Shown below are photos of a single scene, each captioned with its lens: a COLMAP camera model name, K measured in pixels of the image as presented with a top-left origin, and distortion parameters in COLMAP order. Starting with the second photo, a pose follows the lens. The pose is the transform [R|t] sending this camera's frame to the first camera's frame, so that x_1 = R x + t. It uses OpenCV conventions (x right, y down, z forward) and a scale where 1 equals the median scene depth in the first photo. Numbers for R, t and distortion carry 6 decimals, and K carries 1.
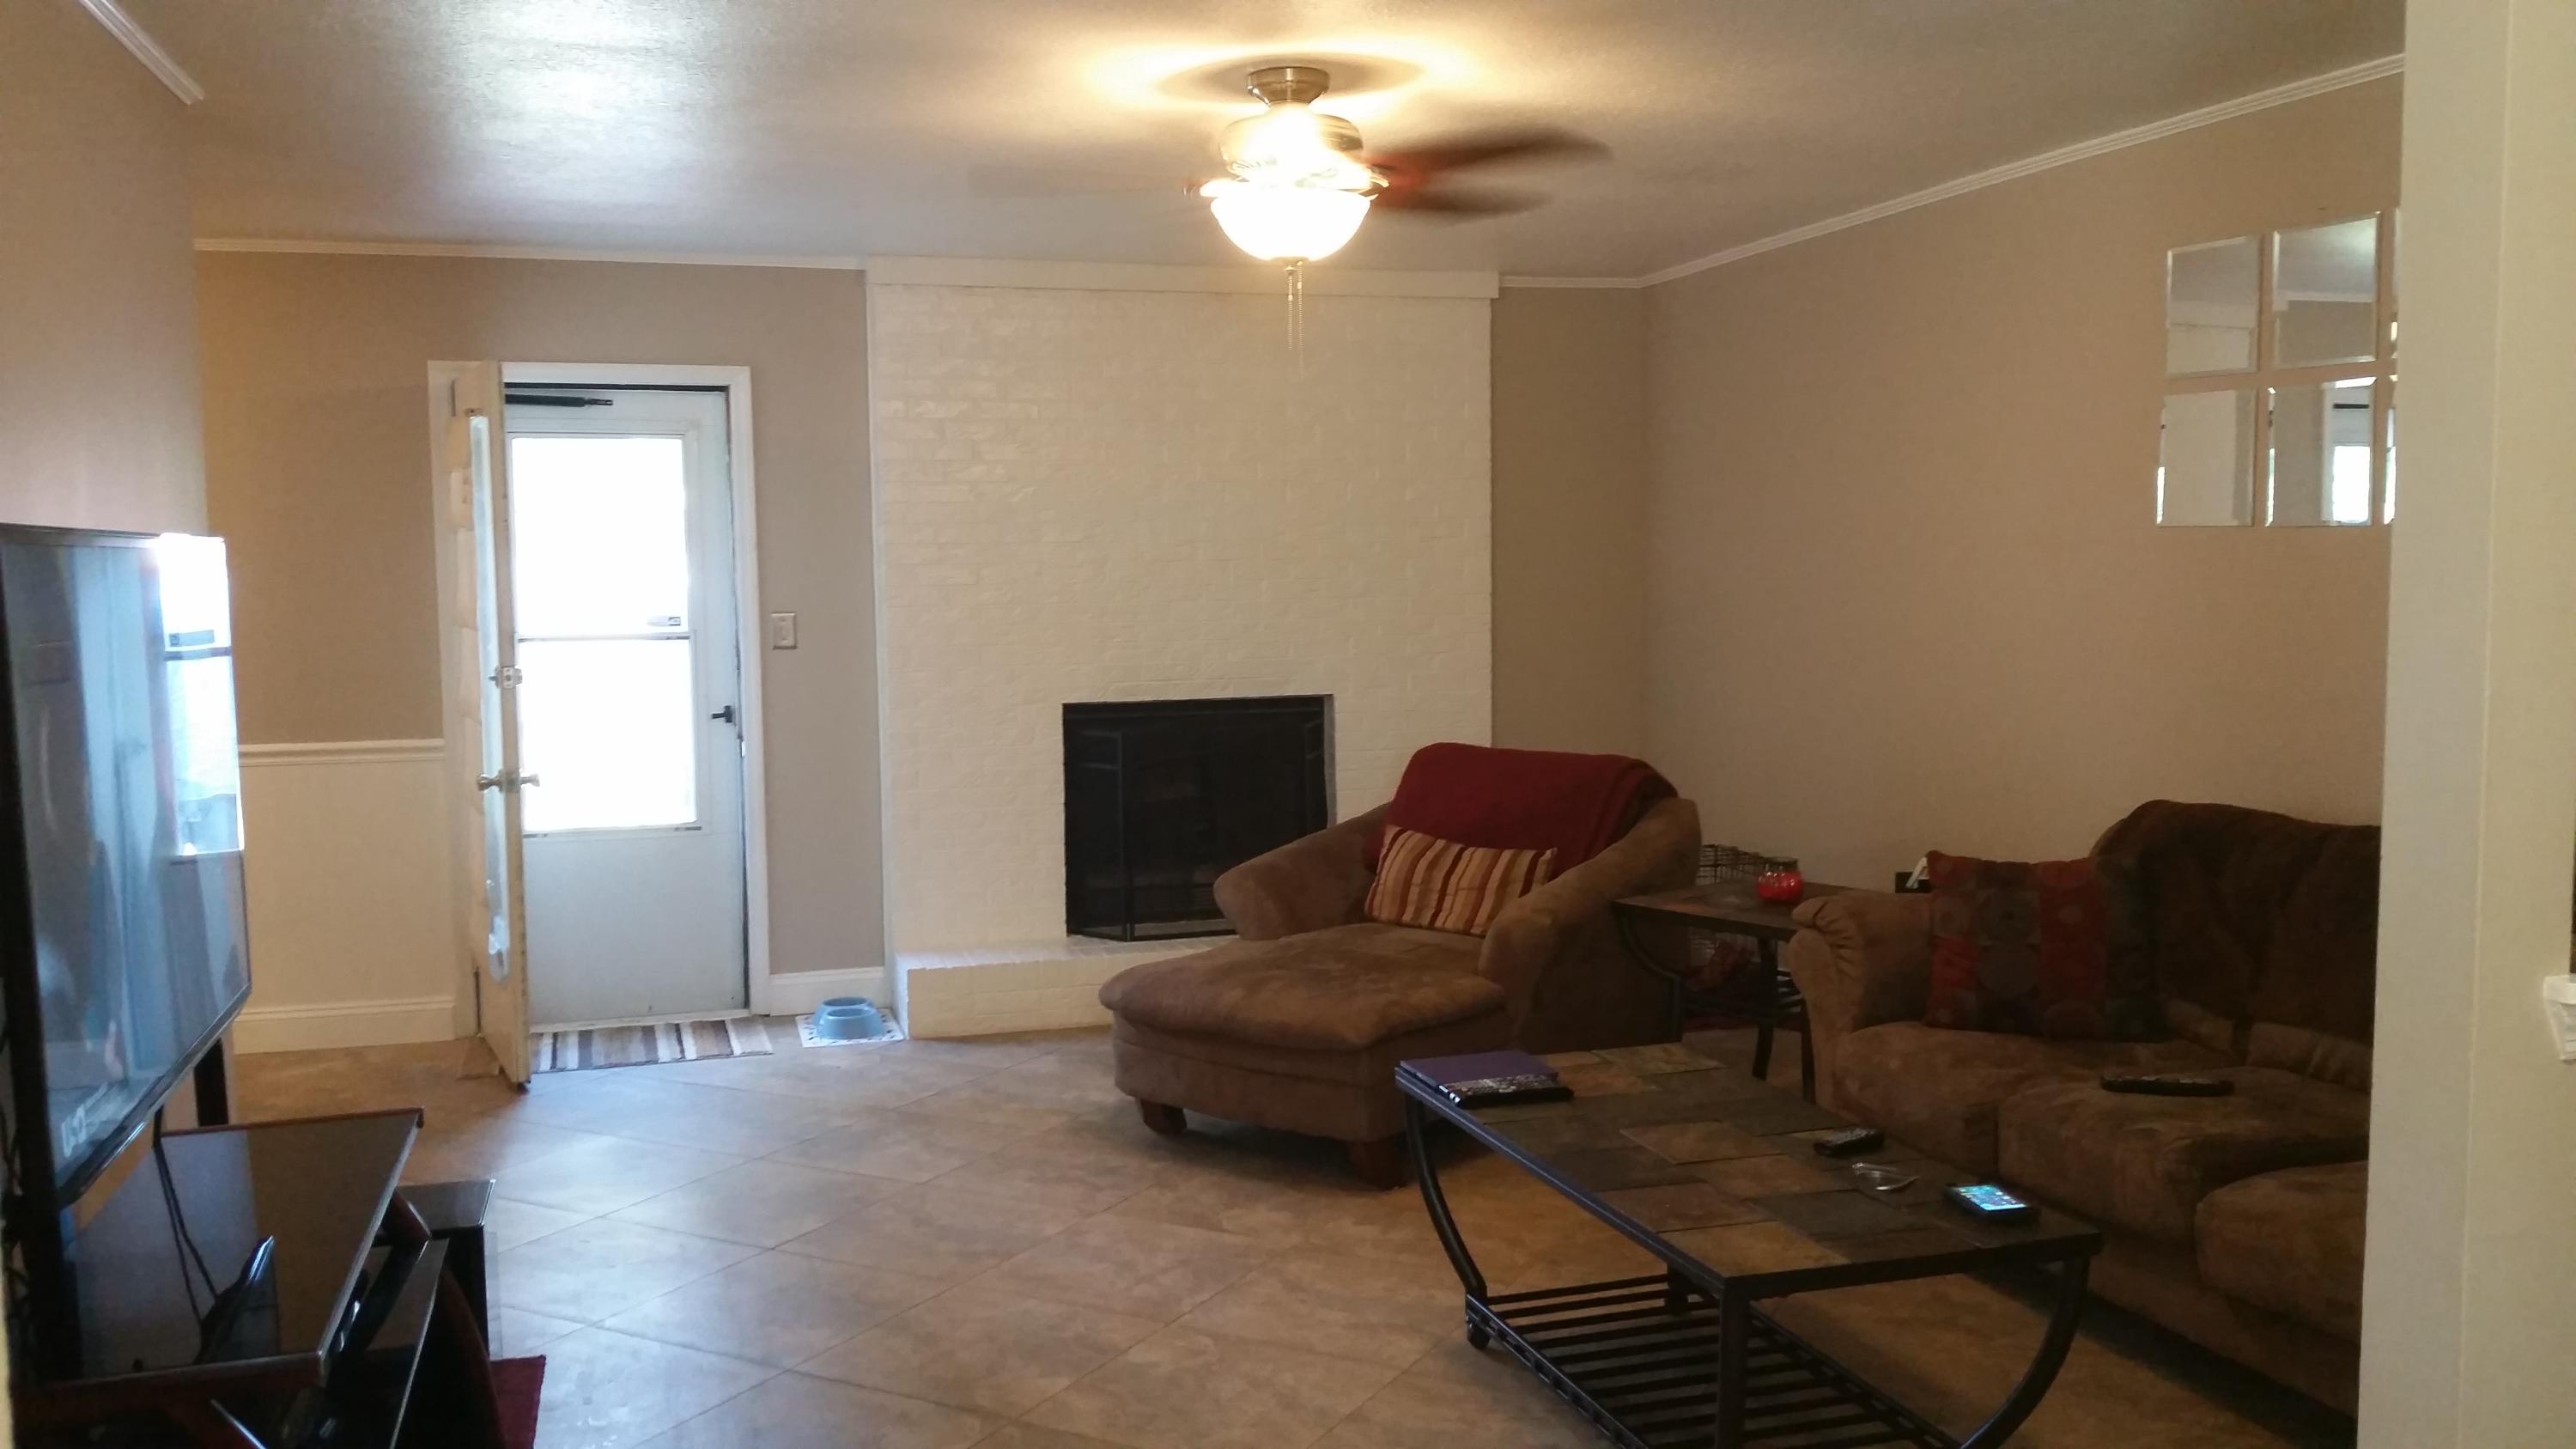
lens RADIAL K [[2042.6, 0, 1288.0], [0, 2042.6, 724.5], [0, 0, 1]] dist [0.027829, -0.001735]
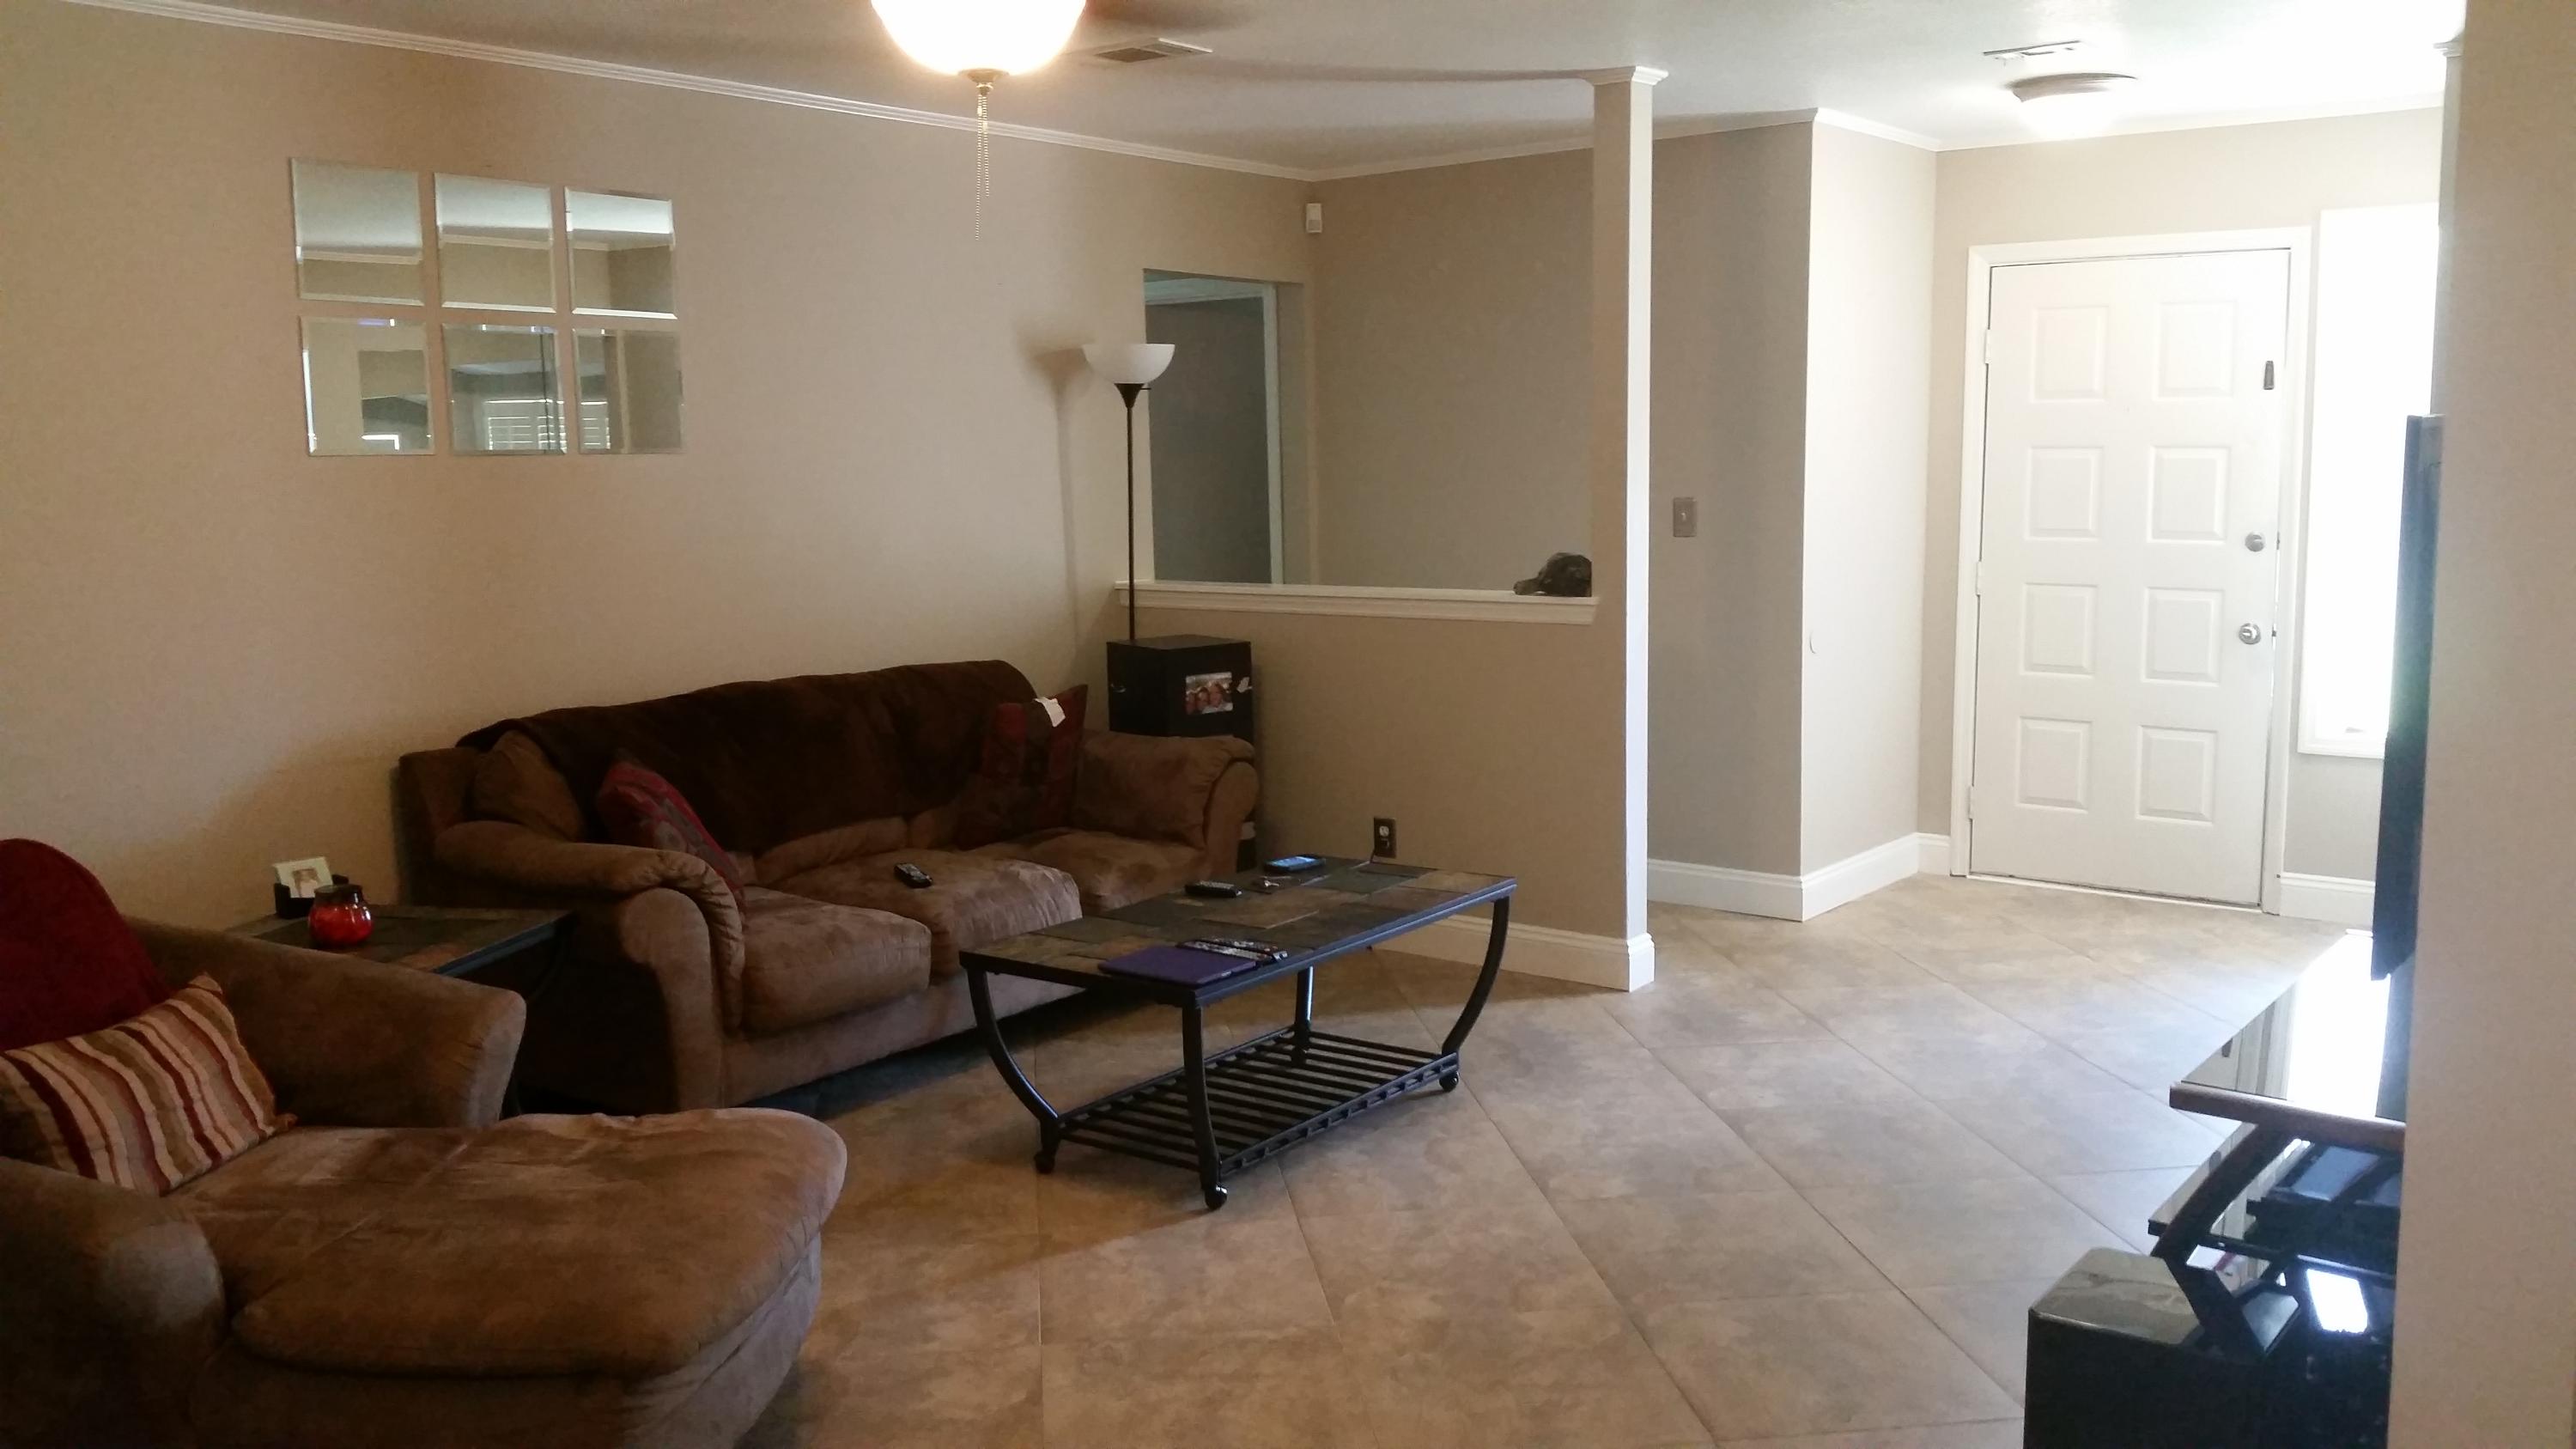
lens RADIAL K [[2042.6, 0, 1288.0], [0, 2042.6, 724.5], [0, 0, 1]] dist [0.027829, -0.001735]
pose [[-0.565780, -0.097052, 0.818825, -0.757140], [0.092659, 0.979276, 0.180094, -0.129790], [-0.819333, 0.177765, -0.545062, 1.463840]]
